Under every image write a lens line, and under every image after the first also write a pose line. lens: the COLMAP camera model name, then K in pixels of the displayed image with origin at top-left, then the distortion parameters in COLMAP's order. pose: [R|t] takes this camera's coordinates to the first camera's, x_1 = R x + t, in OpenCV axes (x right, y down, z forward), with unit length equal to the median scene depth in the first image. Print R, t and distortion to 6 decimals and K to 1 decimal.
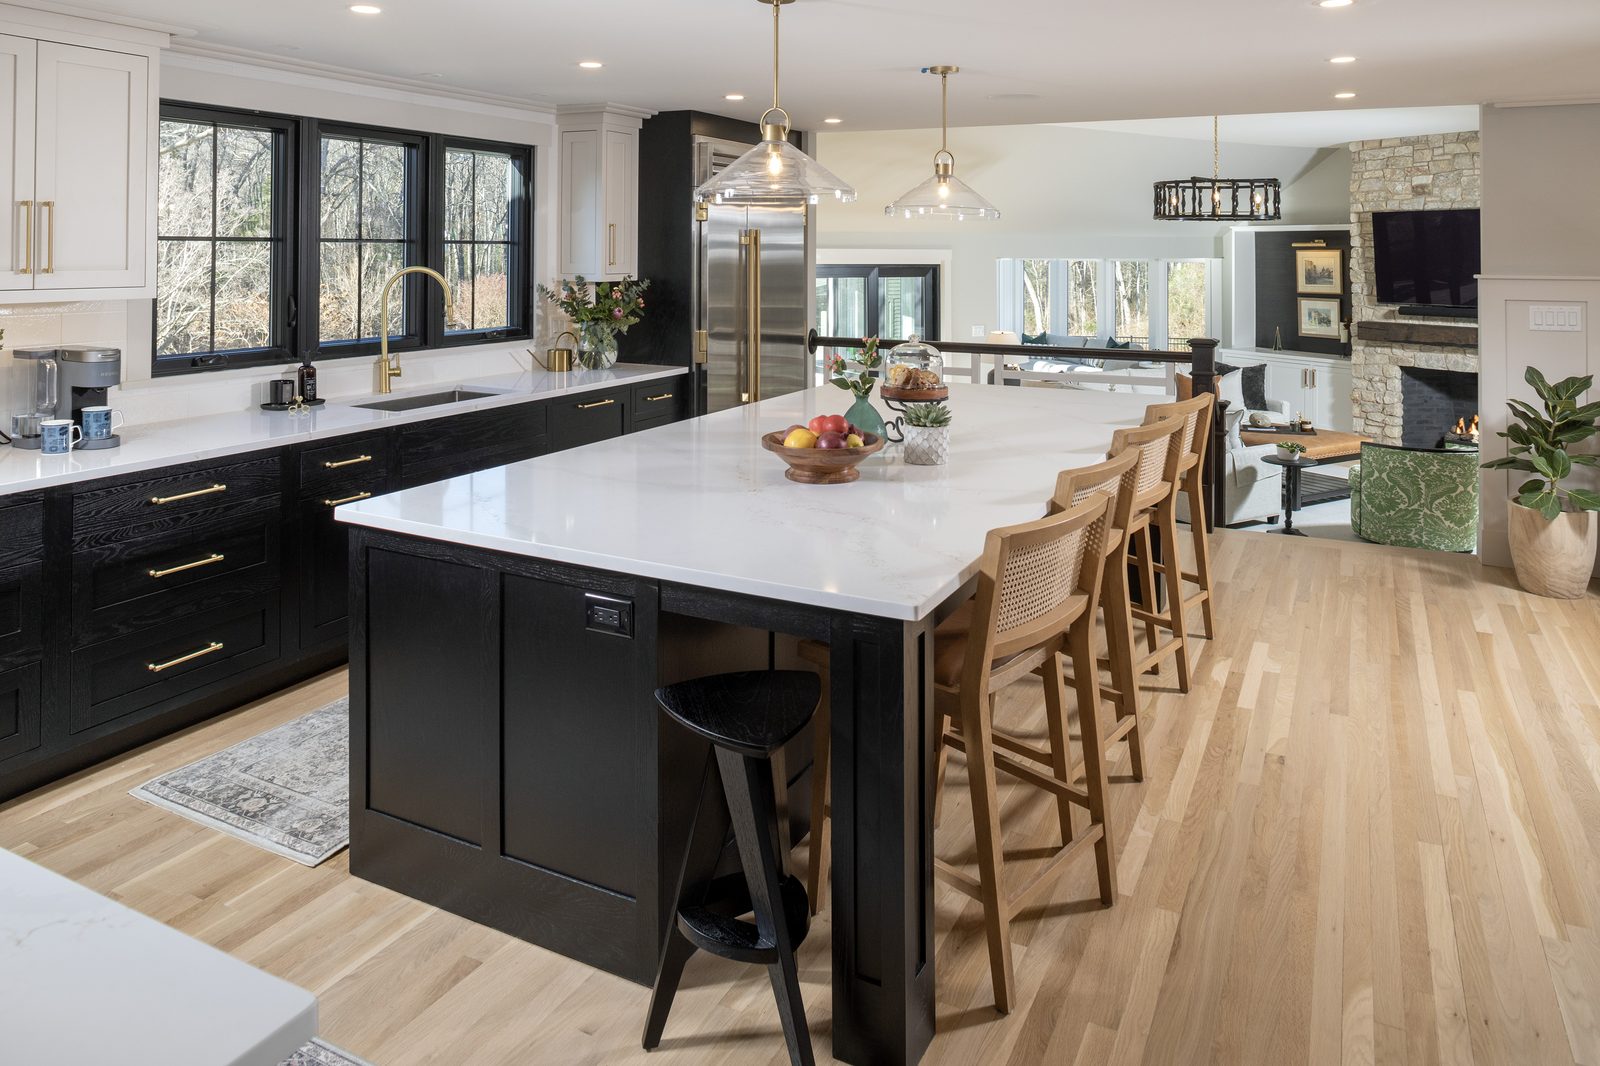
lens RADIAL K [[1061.3, 0, 774.0], [0, 1061.3, 533.3], [0, 0, 1]] dist [-0.064574, 0.001221]
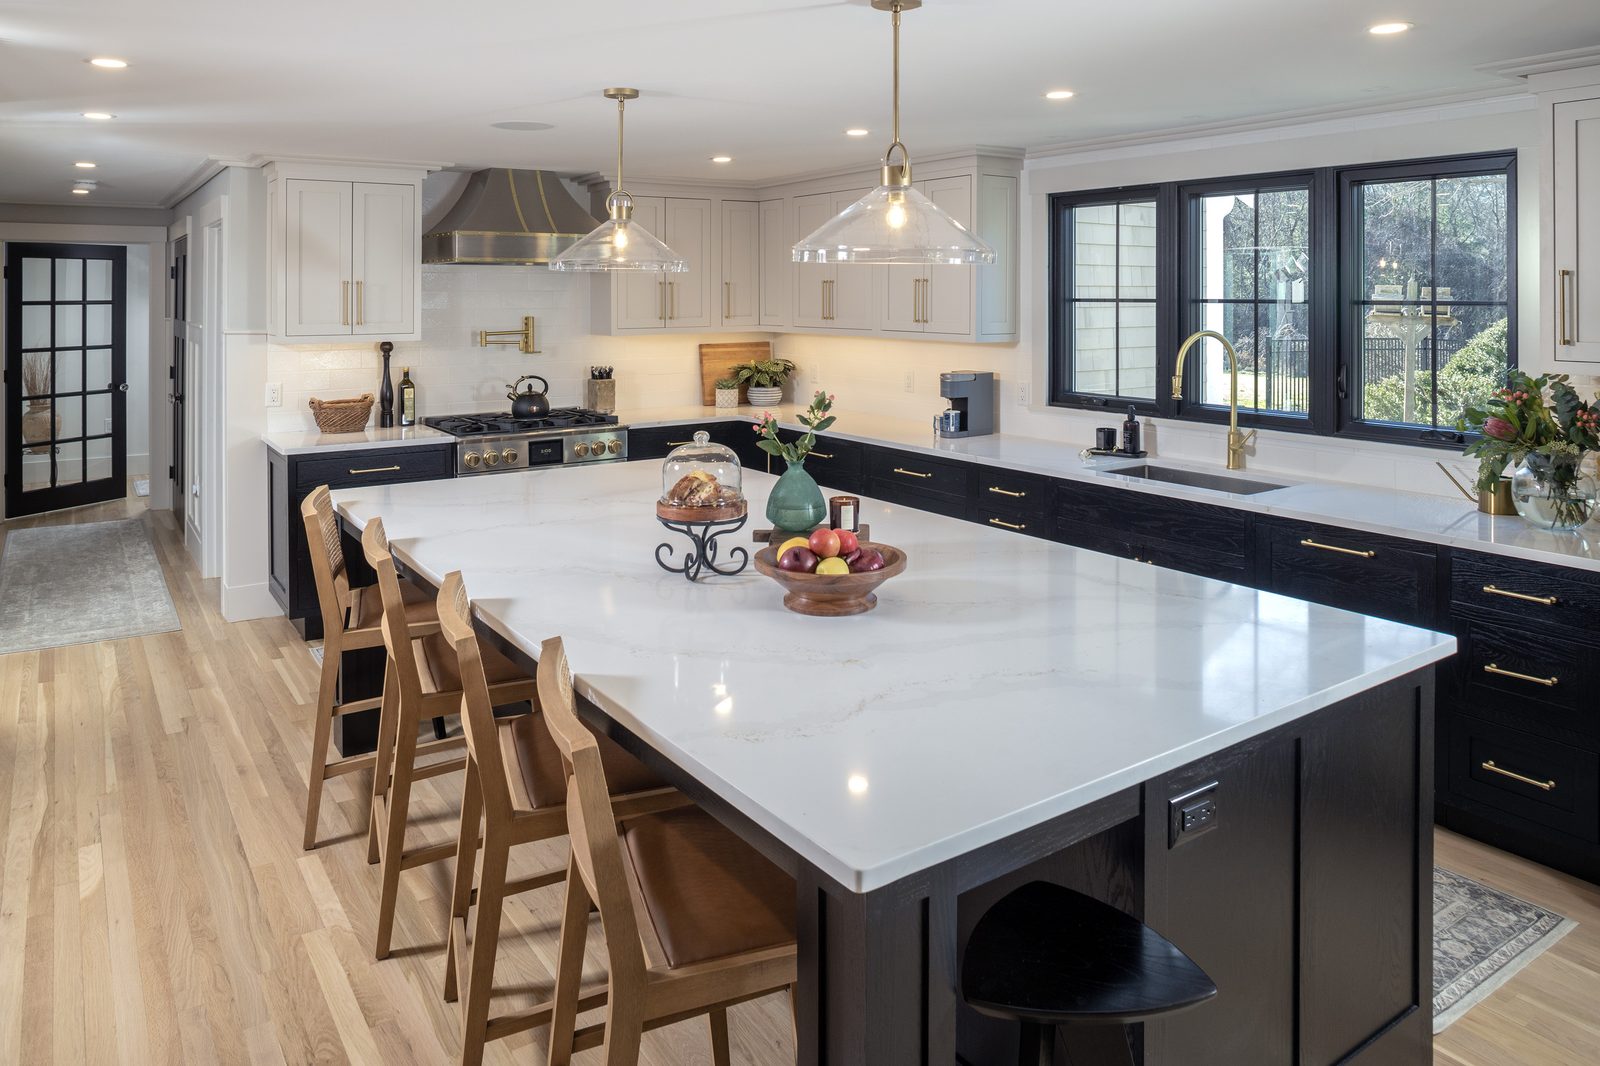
lens RADIAL K [[1061.3, 0, 774.0], [0, 1061.3, 533.3], [0, 0, 1]] dist [-0.064574, 0.001221]
pose [[-0.476839, 0.172151, -0.861968, 0.981869], [-0.230642, 0.921768, 0.311686, -0.447265], [0.848191, 0.347430, -0.399829, 1.716755]]
